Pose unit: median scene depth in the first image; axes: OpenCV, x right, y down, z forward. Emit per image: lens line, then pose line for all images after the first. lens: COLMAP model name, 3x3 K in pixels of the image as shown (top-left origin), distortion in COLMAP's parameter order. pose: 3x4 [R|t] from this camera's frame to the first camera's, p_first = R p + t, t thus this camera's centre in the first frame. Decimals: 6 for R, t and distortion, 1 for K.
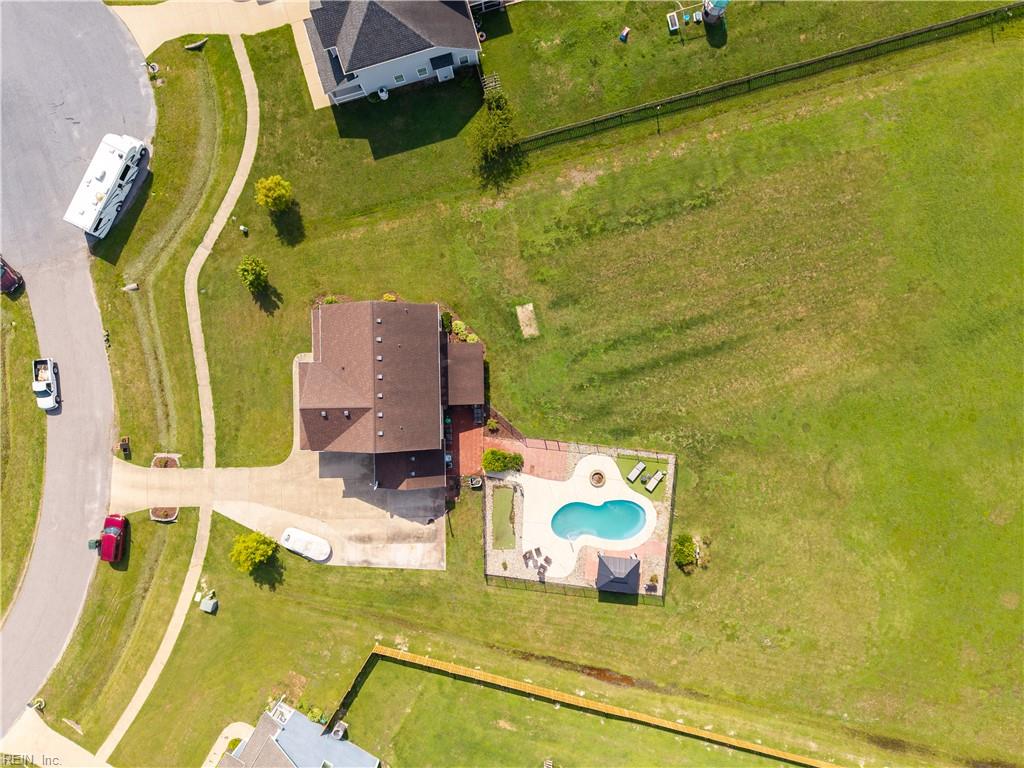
lens RADIAL K [[686.7, 0, 512.0], [0, 686.7, 384.0], [0, 0, 1]] dist [0.041800, -0.045977]
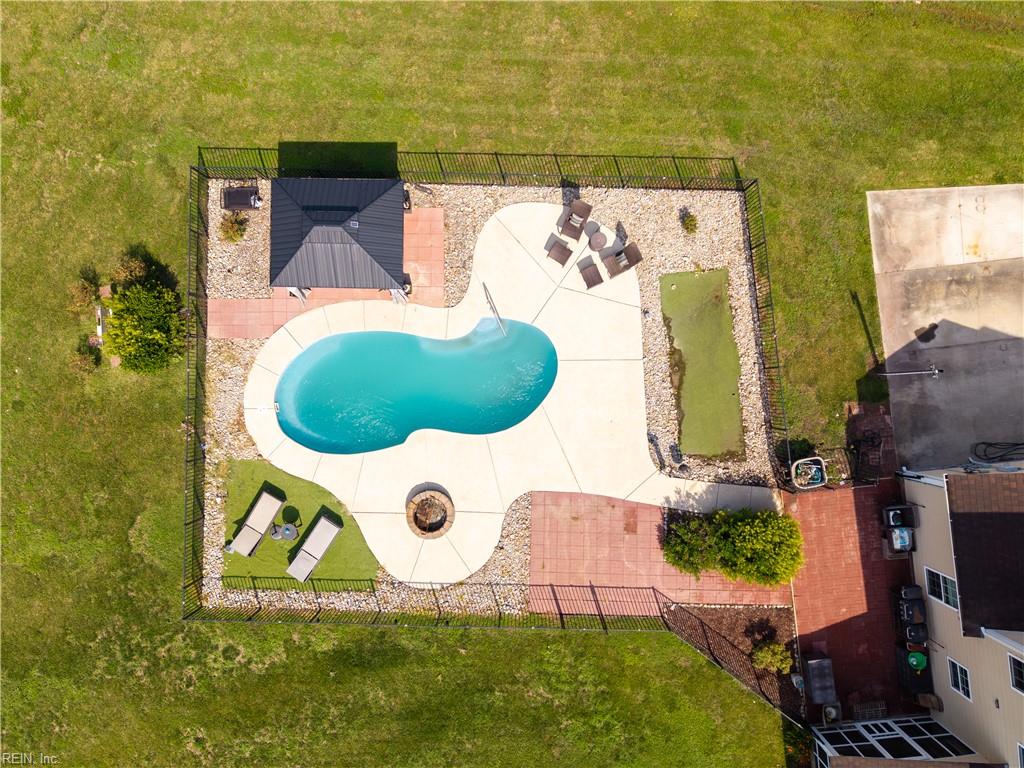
lens RADIAL K [[686.7, 0, 512.0], [0, 686.7, 384.0], [0, 0, 1]] dist [0.041800, -0.045977]
pose [[-0.995343, 0.089281, 0.036337, 0.068199], [-0.088602, -0.995869, 0.019875, 0.188262], [0.037962, 0.016563, 0.999142, 0.670030]]
